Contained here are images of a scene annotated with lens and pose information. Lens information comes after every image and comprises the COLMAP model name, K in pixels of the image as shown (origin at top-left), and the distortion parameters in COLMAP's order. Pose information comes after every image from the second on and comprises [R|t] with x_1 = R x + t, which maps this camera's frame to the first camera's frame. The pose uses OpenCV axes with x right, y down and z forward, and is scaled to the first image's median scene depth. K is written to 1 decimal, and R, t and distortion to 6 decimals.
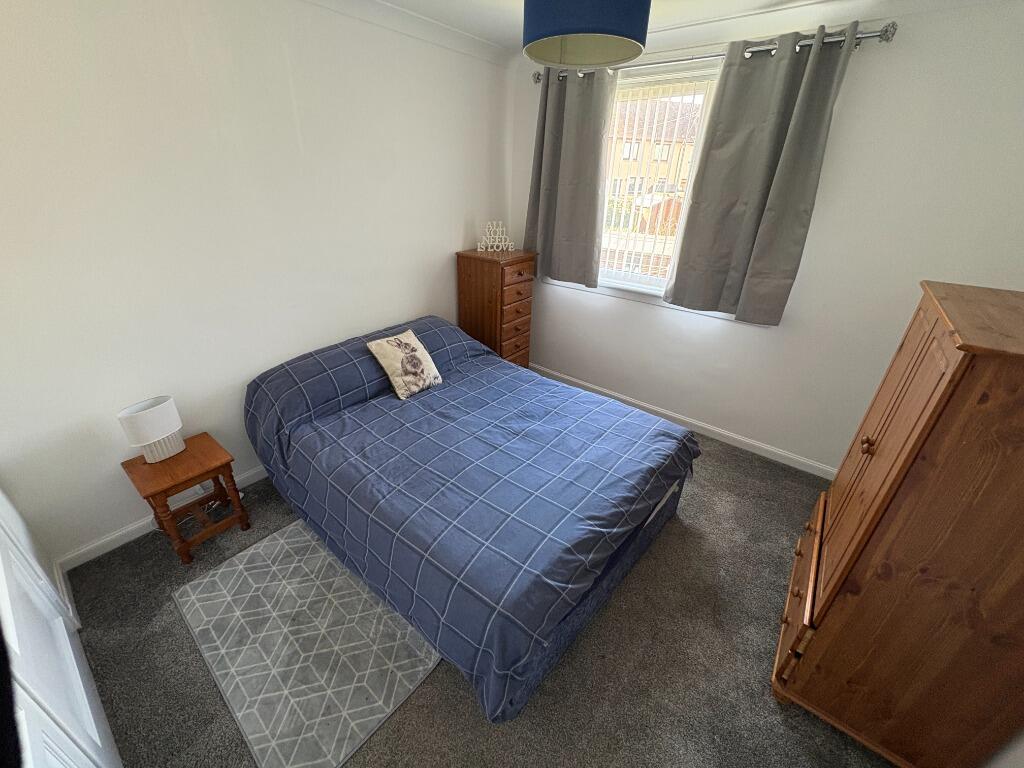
lens RADIAL K [[407.2, 0, 514.0], [0, 407.2, 383.7], [0, 0, 1]] dist [-0.003546, 0.000831]
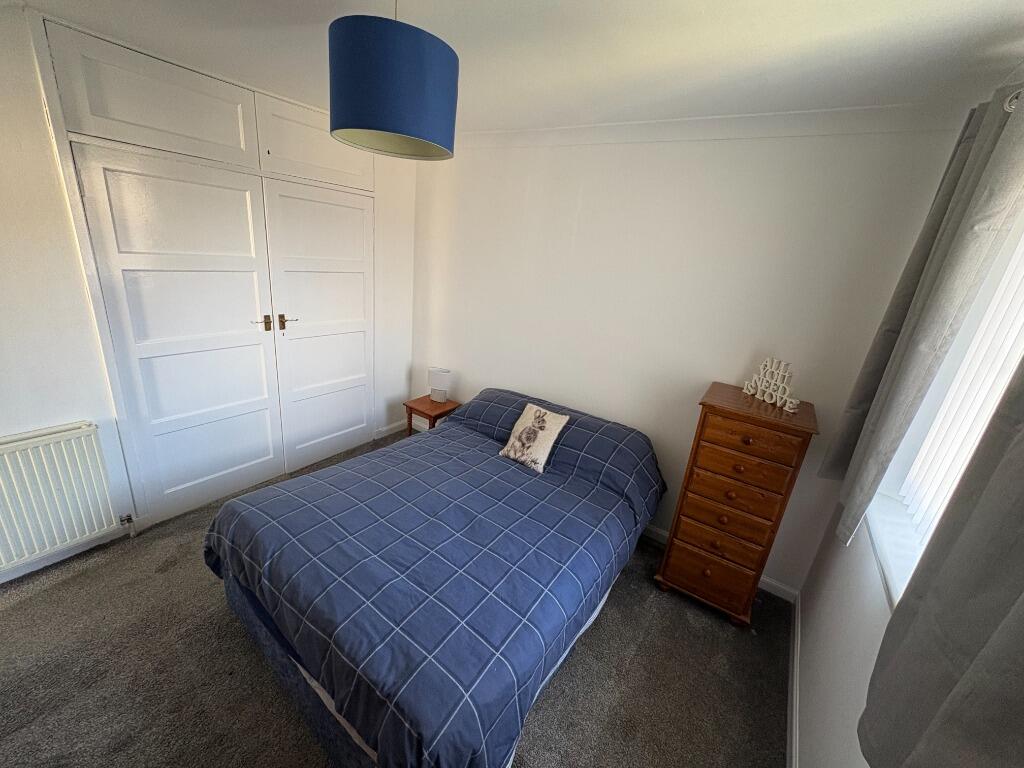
lens RADIAL K [[407.2, 0, 512.5], [0, 407.2, 387.8], [0, 0, 1]] dist [-0.003546, 0.000831]
pose [[0.072010, 0.298825, -0.951587, 0.673145], [-0.542301, 0.812449, 0.214093, -0.337203], [0.837092, 0.500630, 0.220558, 0.658577]]
